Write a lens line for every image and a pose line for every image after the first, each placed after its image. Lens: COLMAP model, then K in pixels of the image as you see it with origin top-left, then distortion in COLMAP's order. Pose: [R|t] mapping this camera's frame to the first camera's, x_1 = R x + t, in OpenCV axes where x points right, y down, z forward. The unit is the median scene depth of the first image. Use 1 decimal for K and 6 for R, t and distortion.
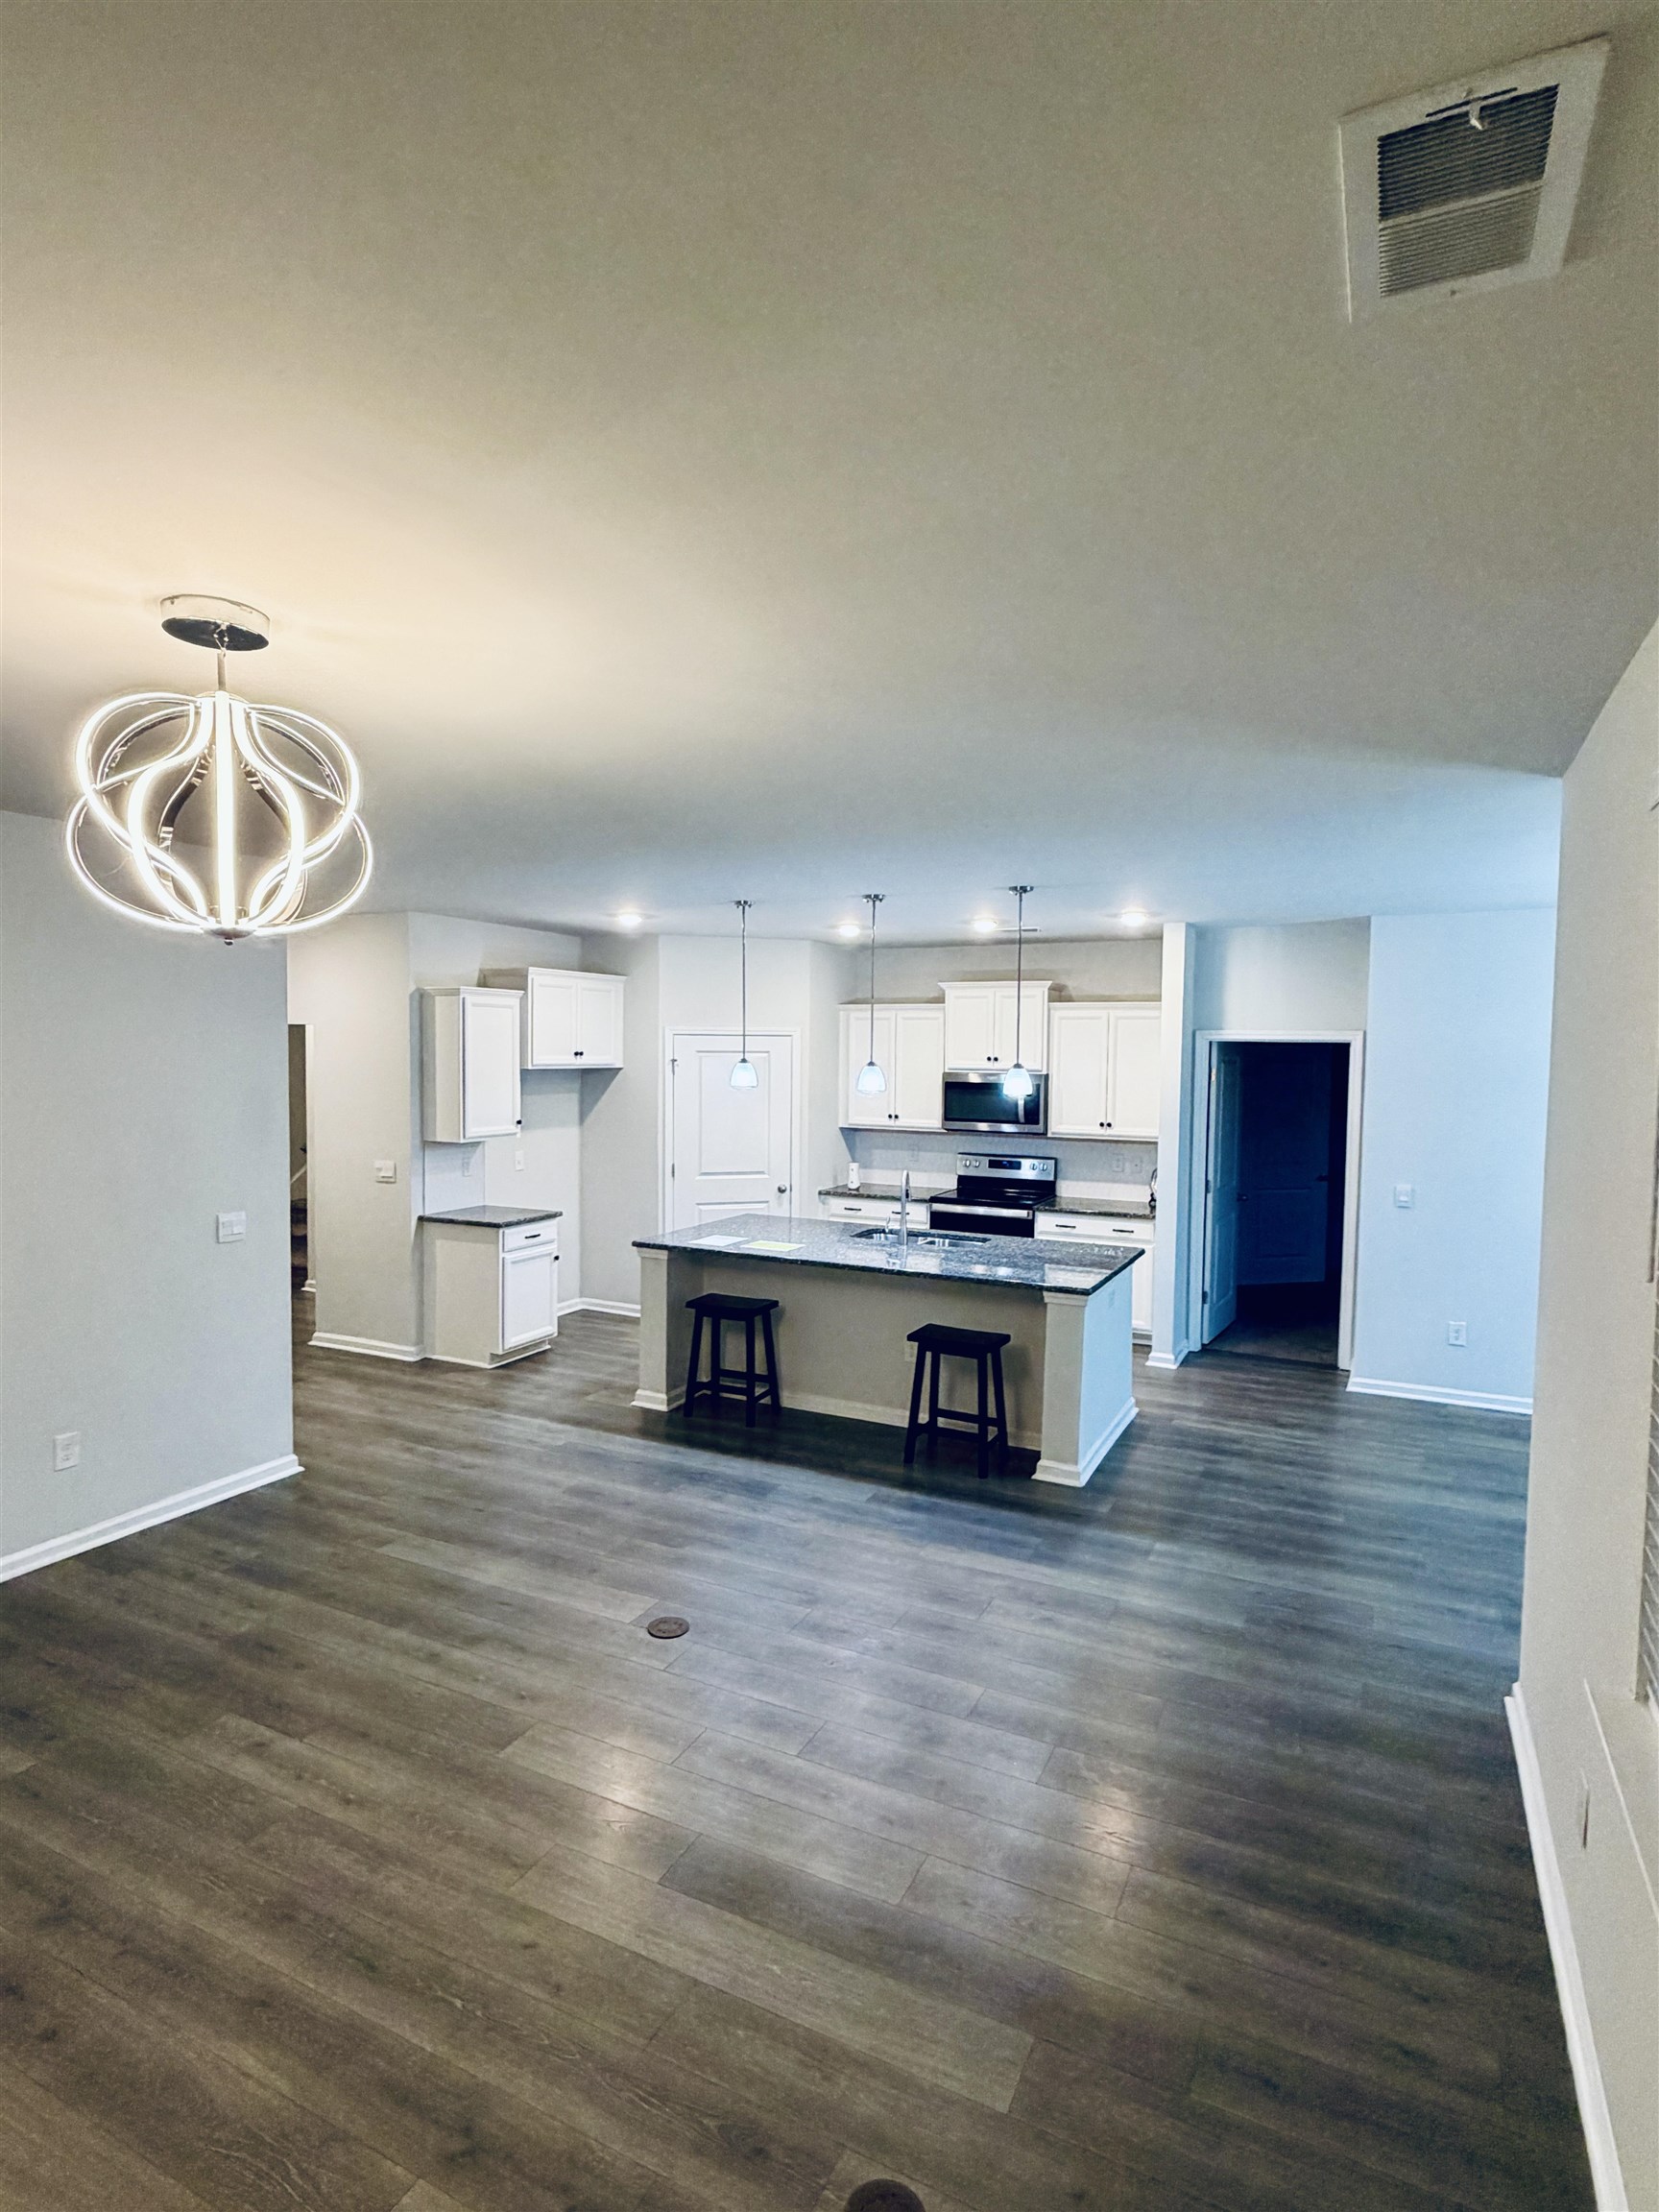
lens RADIAL K [[1144.8, 0, 835.9], [0, 1144.8, 1104.1], [0, 0, 1]] dist [0.002764, 0.000610]
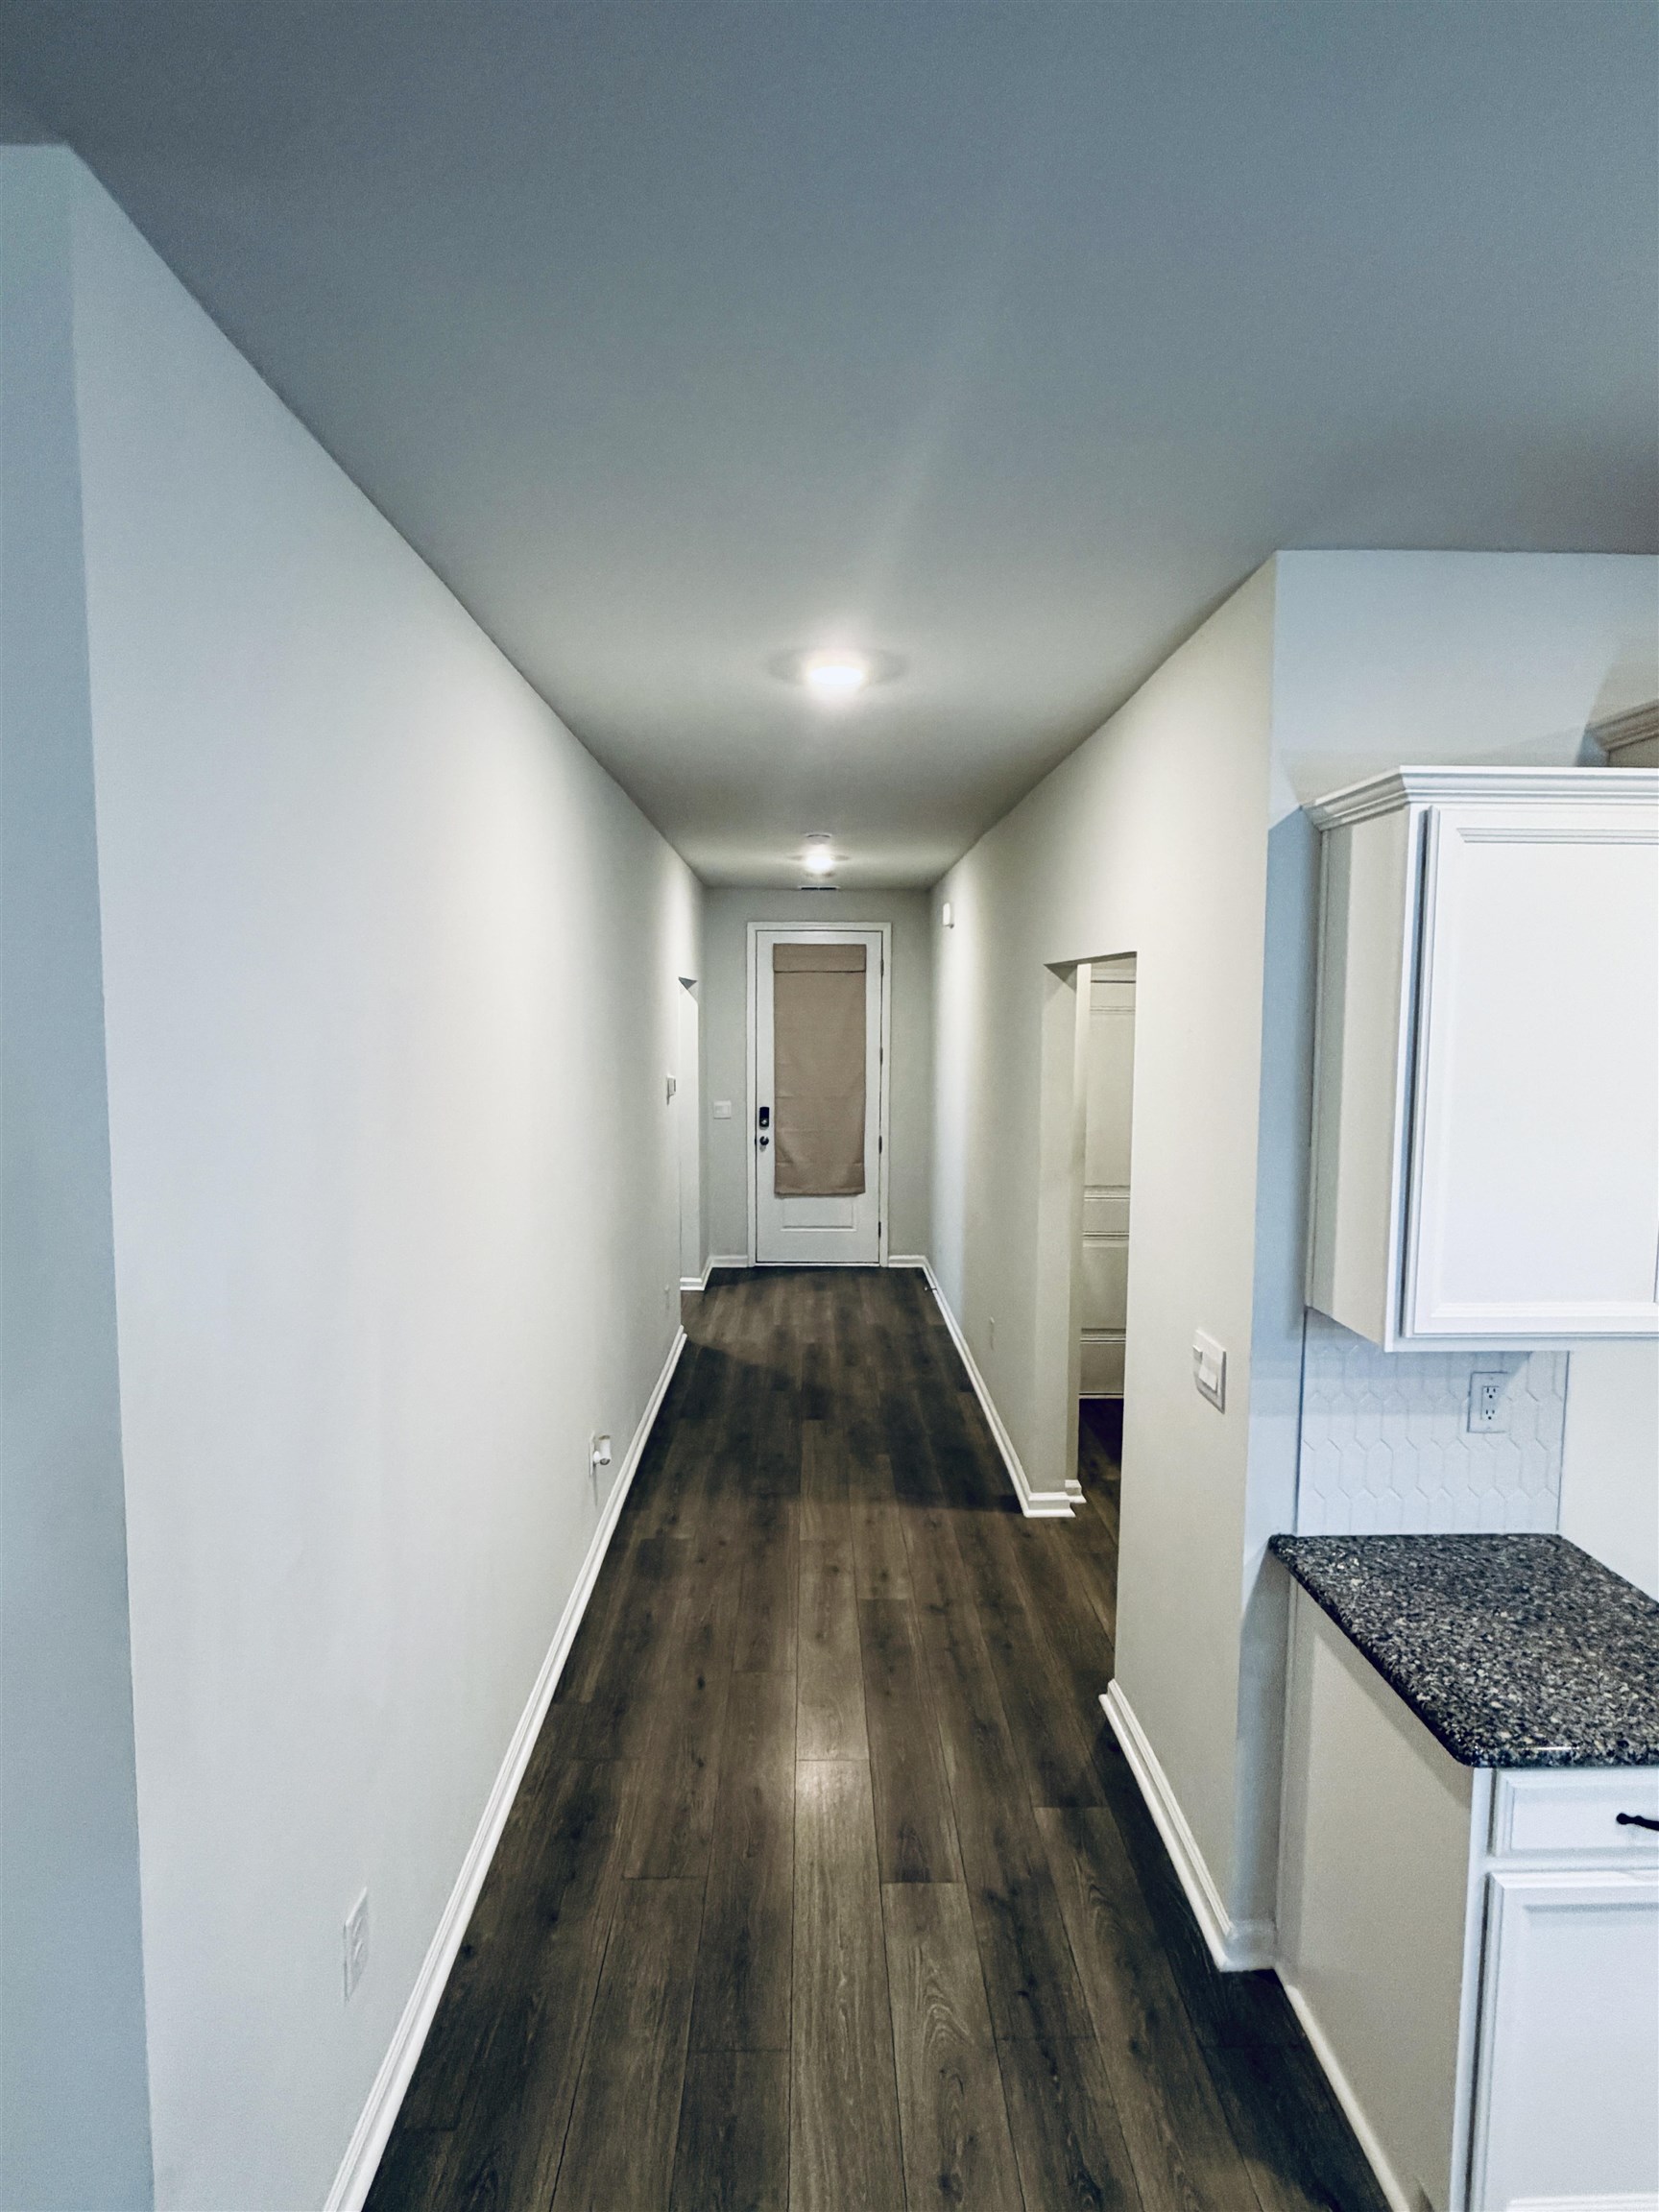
lens RADIAL K [[1144.8, 0, 835.9], [0, 1144.8, 1104.1], [0, 0, 1]] dist [0.002764, 0.000610]
pose [[0.462486, 0.064440, -0.884282, -0.213644], [-0.046508, 0.997745, 0.048384, -0.046474], [0.885406, 0.018750, 0.464440, 1.078336]]
